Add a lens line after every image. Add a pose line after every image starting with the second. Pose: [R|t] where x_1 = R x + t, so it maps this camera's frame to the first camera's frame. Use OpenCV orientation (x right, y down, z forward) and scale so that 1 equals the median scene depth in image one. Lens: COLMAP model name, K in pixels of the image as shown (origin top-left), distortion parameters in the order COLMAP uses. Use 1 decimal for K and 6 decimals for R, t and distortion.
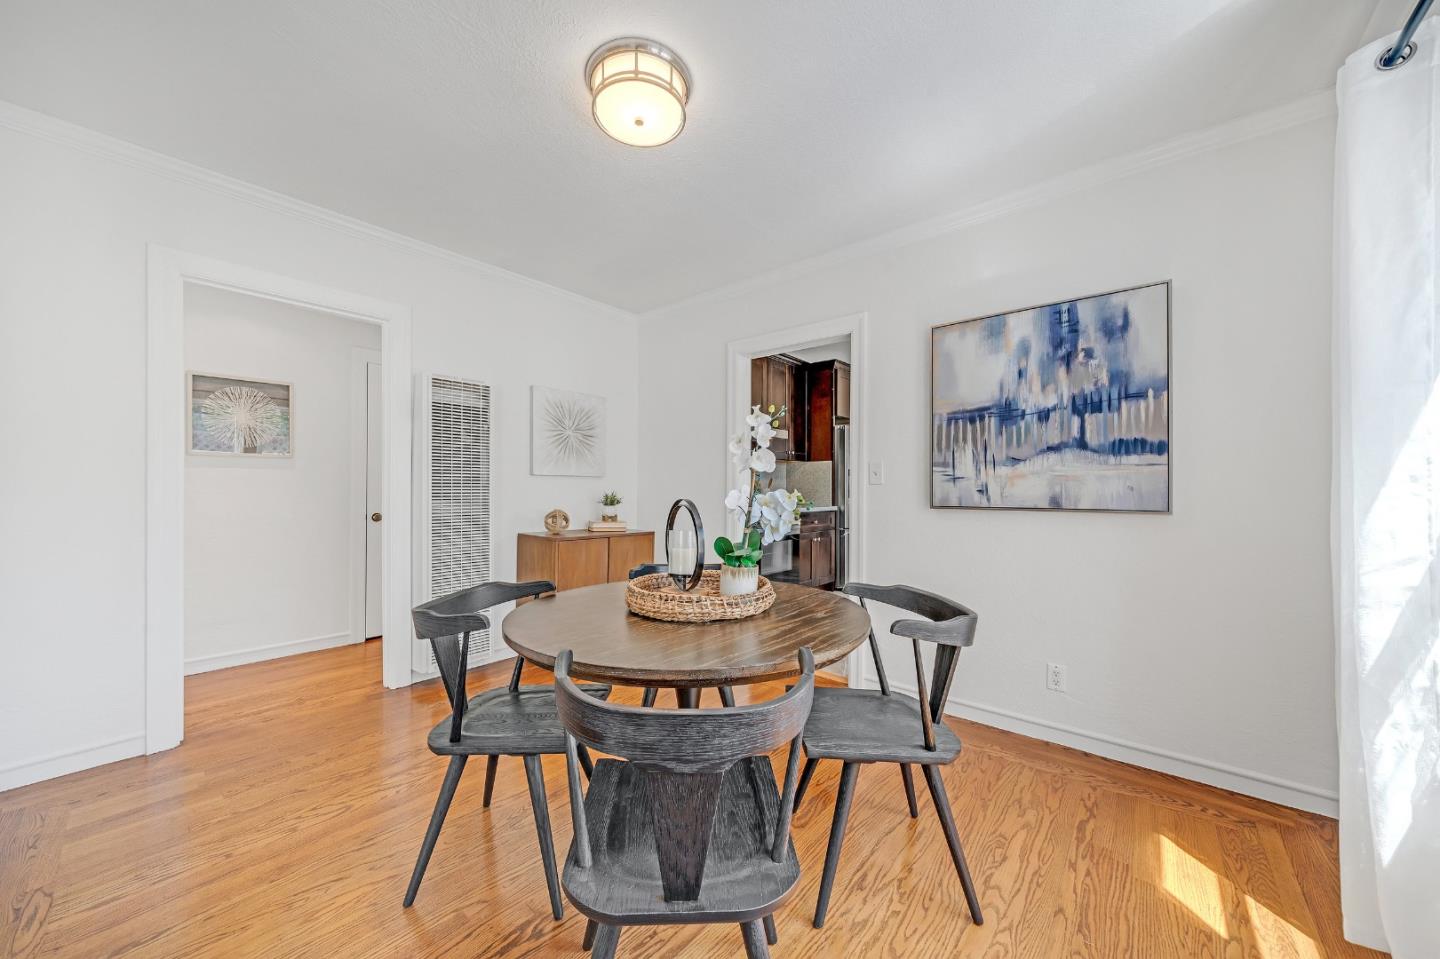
lens RADIAL K [[507.6, 0, 725.4], [0, 507.6, 488.9], [0, 0, 1]] dist [-0.000035, -0.000001]
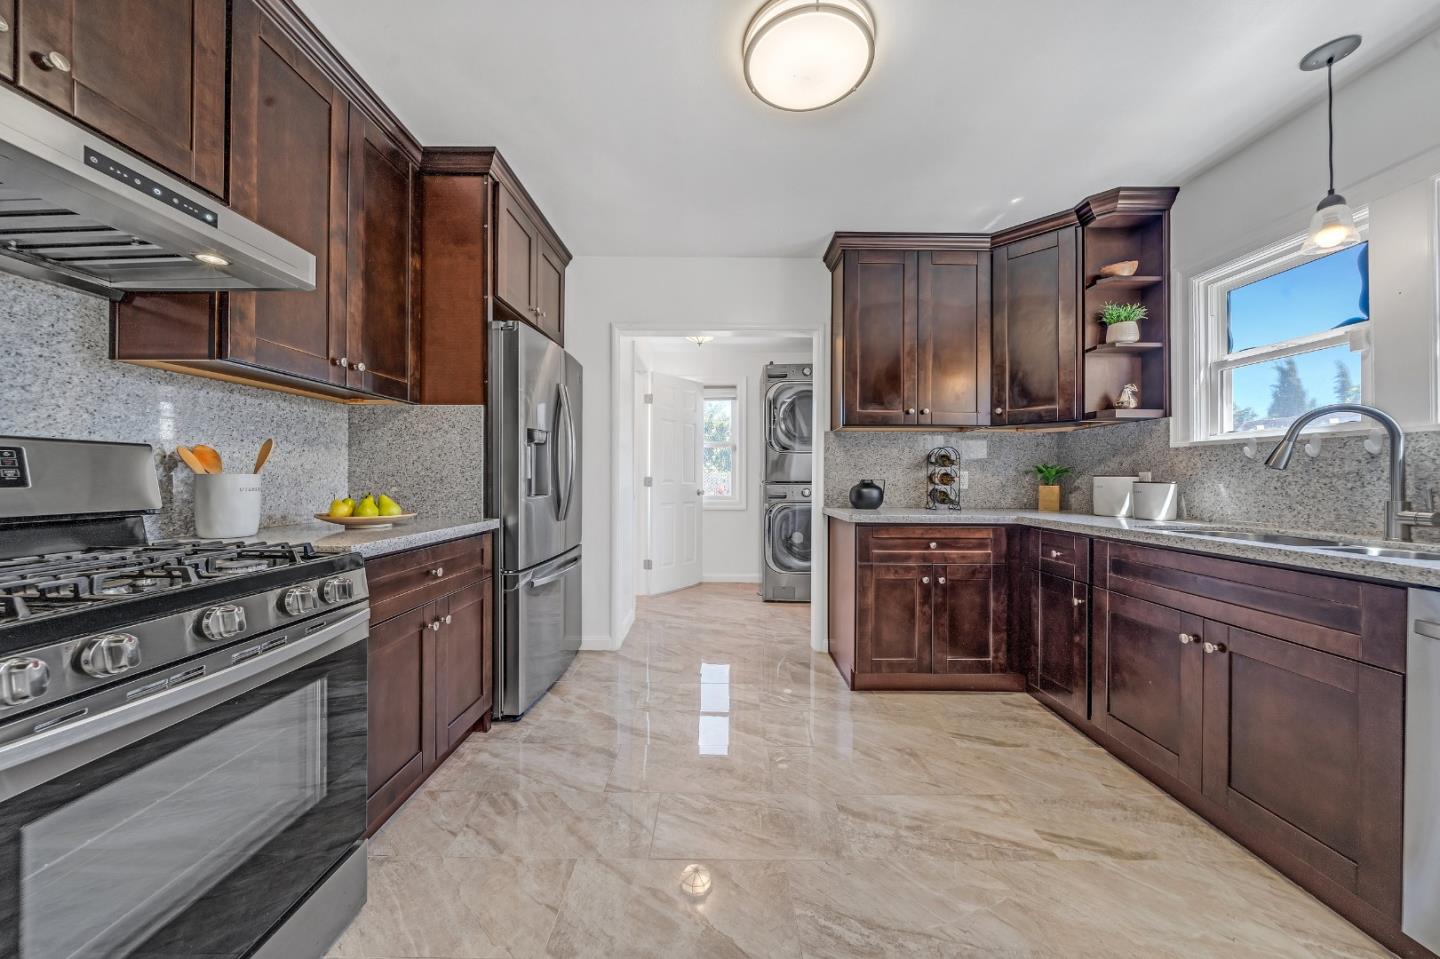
lens RADIAL K [[493.9, 0, 709.1], [0, 493.9, 475.4], [0, 0, 1]] dist [-0.000546, -0.000067]
pose [[0.783865, -0.000190, 0.620931, 0.254590], [0.001063, 0.999999, -0.001037, 0.001225], [-0.620930, 0.001473, 0.783864, 1.395790]]
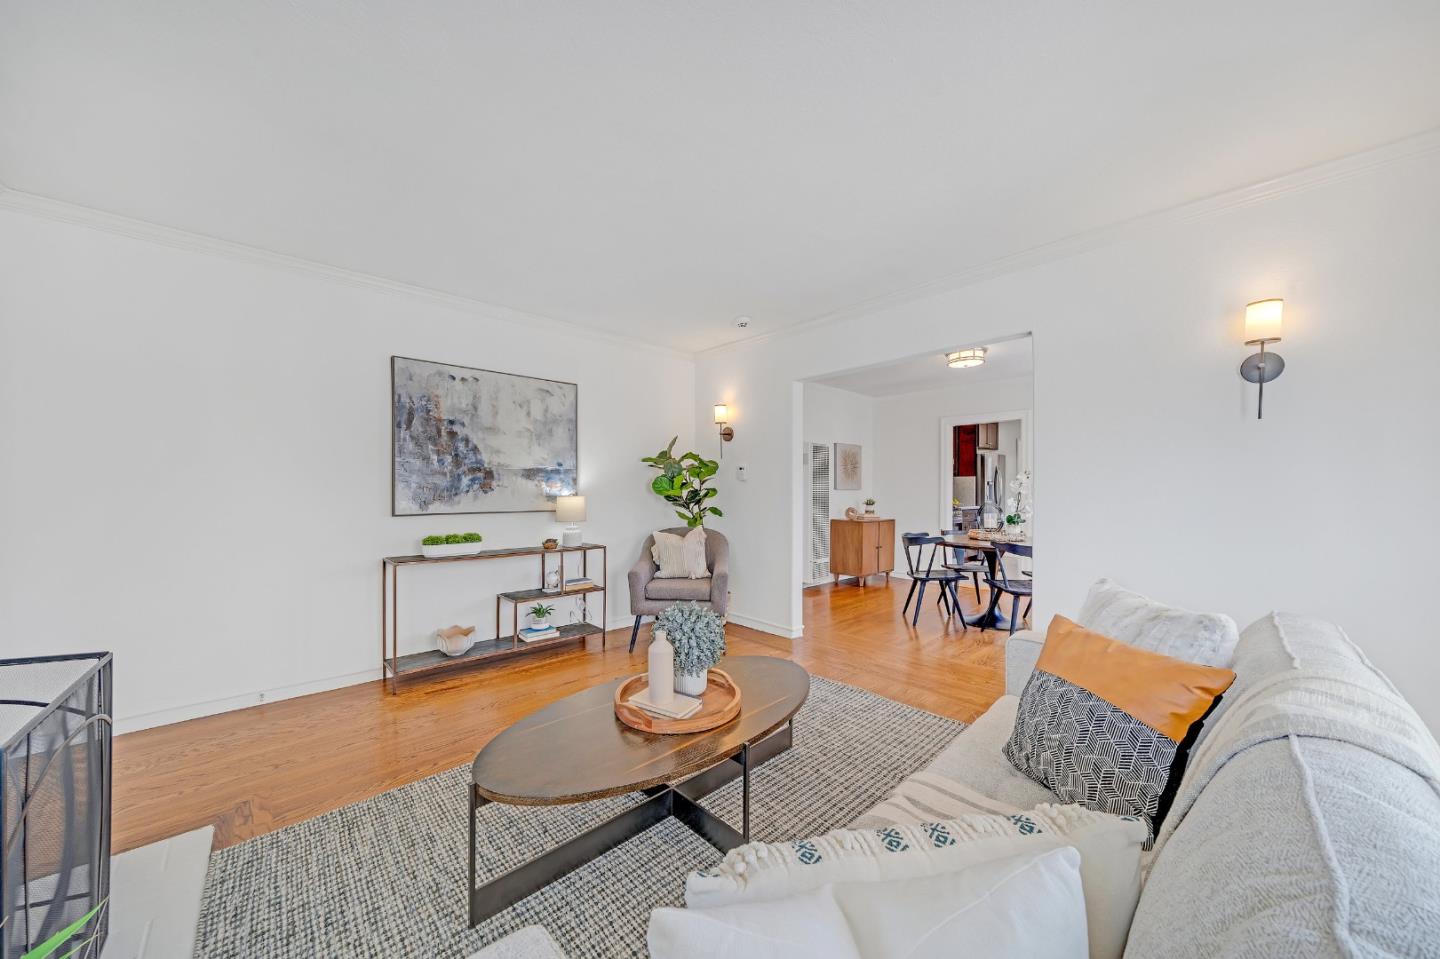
lens RADIAL K [[502.3, 0, 711.6], [0, 502.3, 499.3], [0, 0, 1]] dist [0.001258, 0.000013]
pose [[0.990014, -0.001093, -0.140965, -0.871771], [0.003972, 0.999789, 0.020147, -0.046165], [0.140914, -0.020506, 0.989810, -1.466446]]
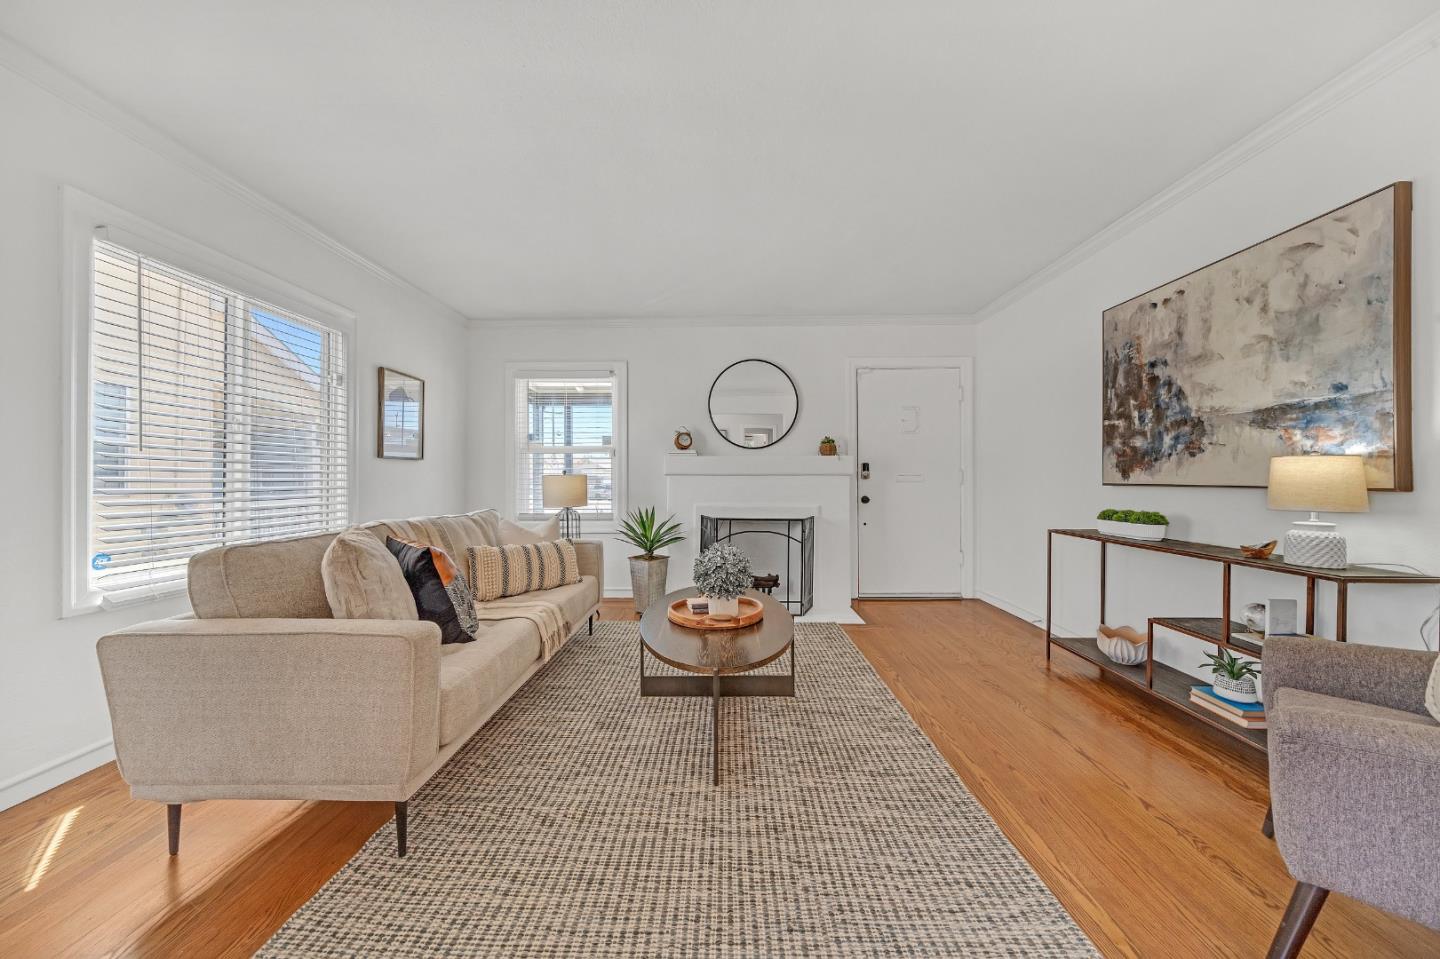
lens RADIAL K [[493.9, 0, 709.1], [0, 493.9, 475.4], [0, 0, 1]] dist [-0.000546, -0.000067]
pose [[-0.791713, -0.009179, -0.610824, -0.370330], [-0.005306, 0.999953, -0.008148, 0.017035], [0.610870, -0.003210, -0.791725, 0.194761]]
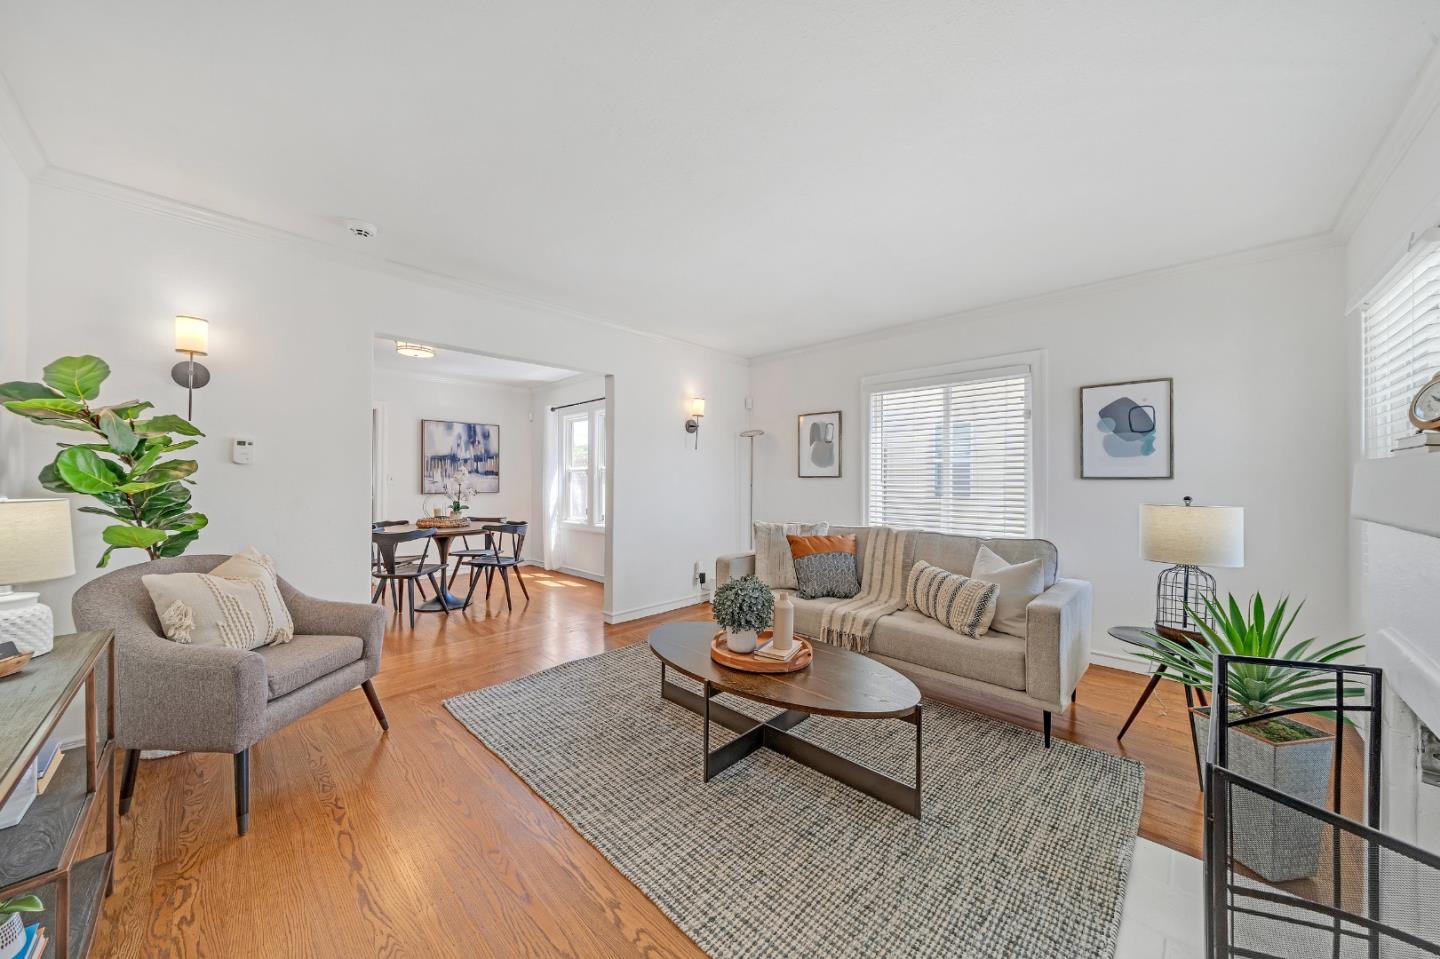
lens RADIAL K [[498.8, 0, 721.5], [0, 498.8, 476.6], [0, 0, 1]] dist [-0.001448, -0.000175]
pose [[0.066697, 0.002717, 0.997770, -2.078618], [-0.001306, 0.999996, -0.002636, -0.048245], [-0.997772, -0.001128, 0.066700, -0.636174]]
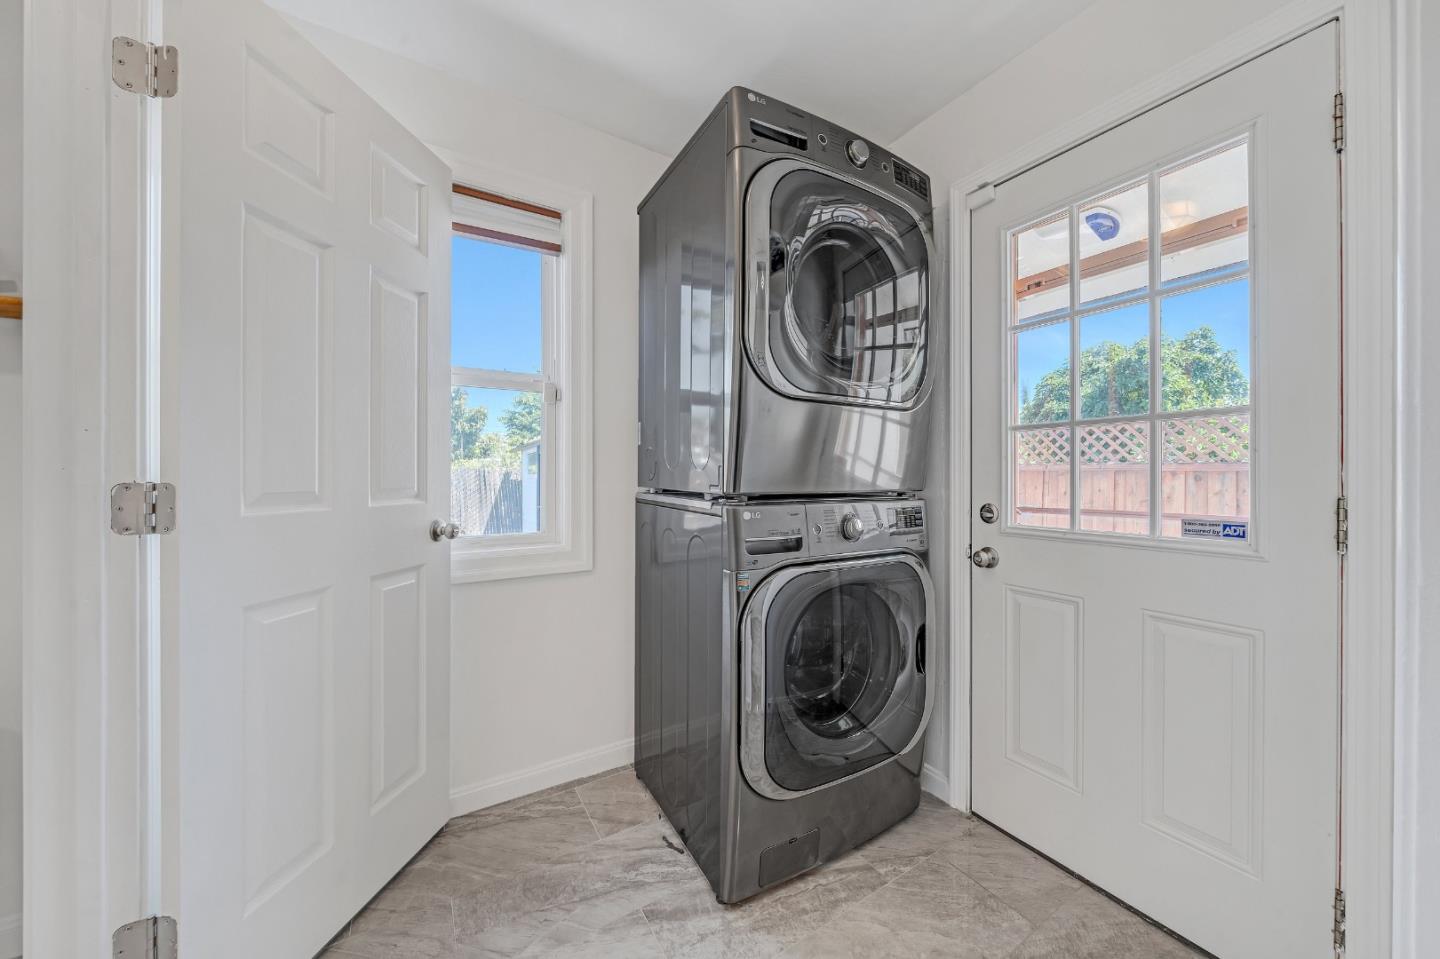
lens RADIAL K [[546.3, 0, 779.6], [0, 546.3, 474.7], [0, 0, 1]] dist [0.000183, 0.000009]
pose [[0.272064, -0.003087, 0.962274, 1.049302], [0.001581, 0.999995, 0.002761, -0.001773], [-0.962278, 0.000770, 0.272067, 2.565955]]
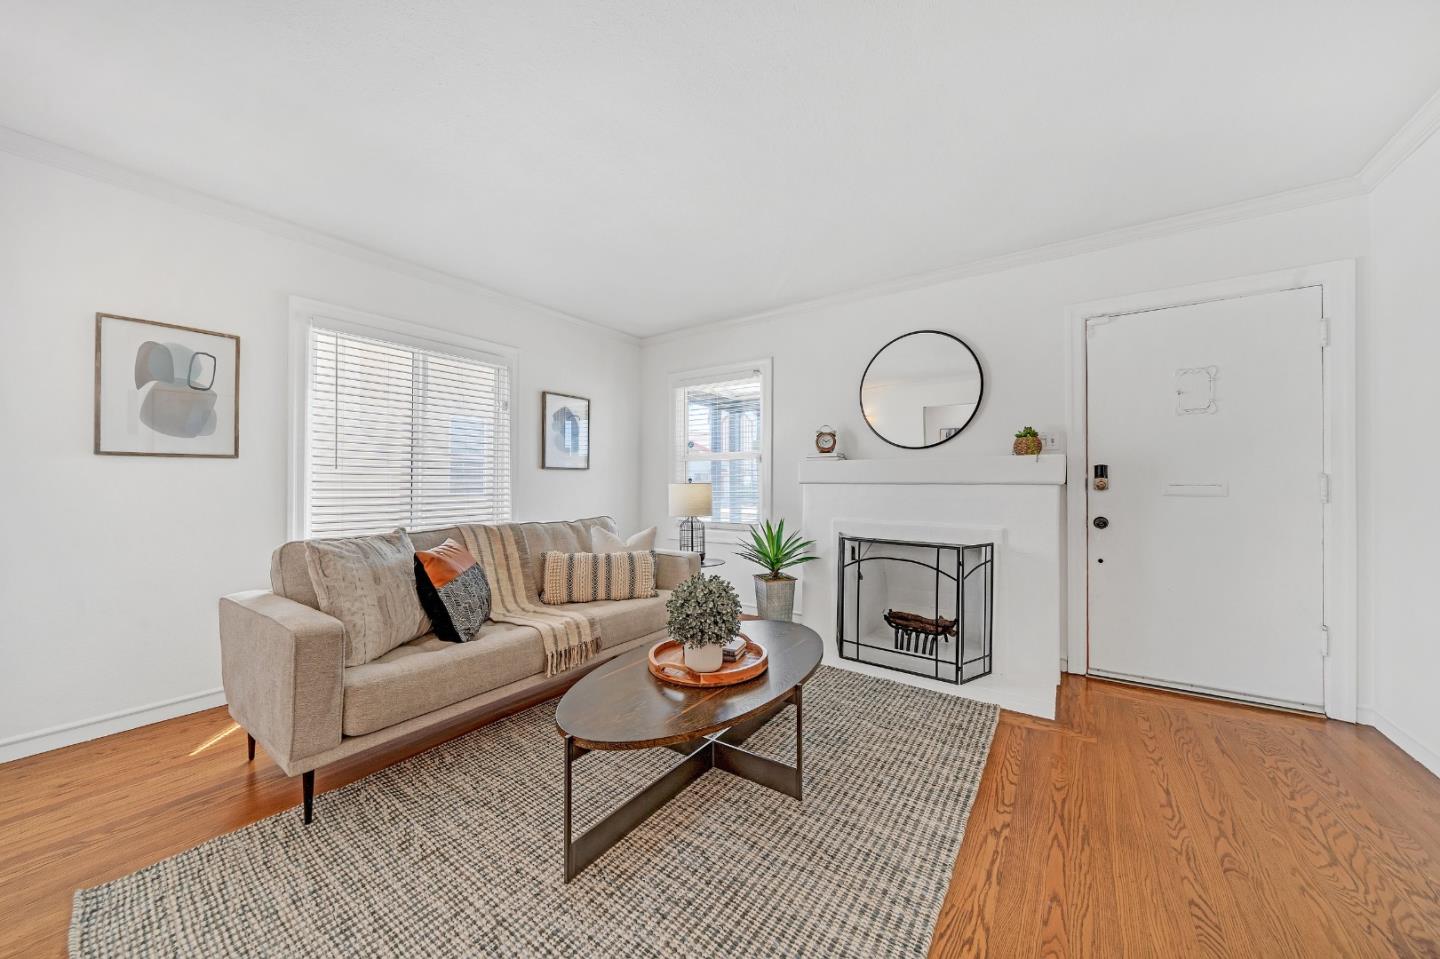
lens RADIAL K [[498.8, 0, 721.5], [0, 498.8, 476.6], [0, 0, 1]] dist [-0.001448, -0.000175]
pose [[-0.998038, -0.007395, -0.062174, -1.027072], [-0.006927, 0.999946, -0.007743, -0.005976], [0.062228, -0.007297, -0.998035, 0.221101]]
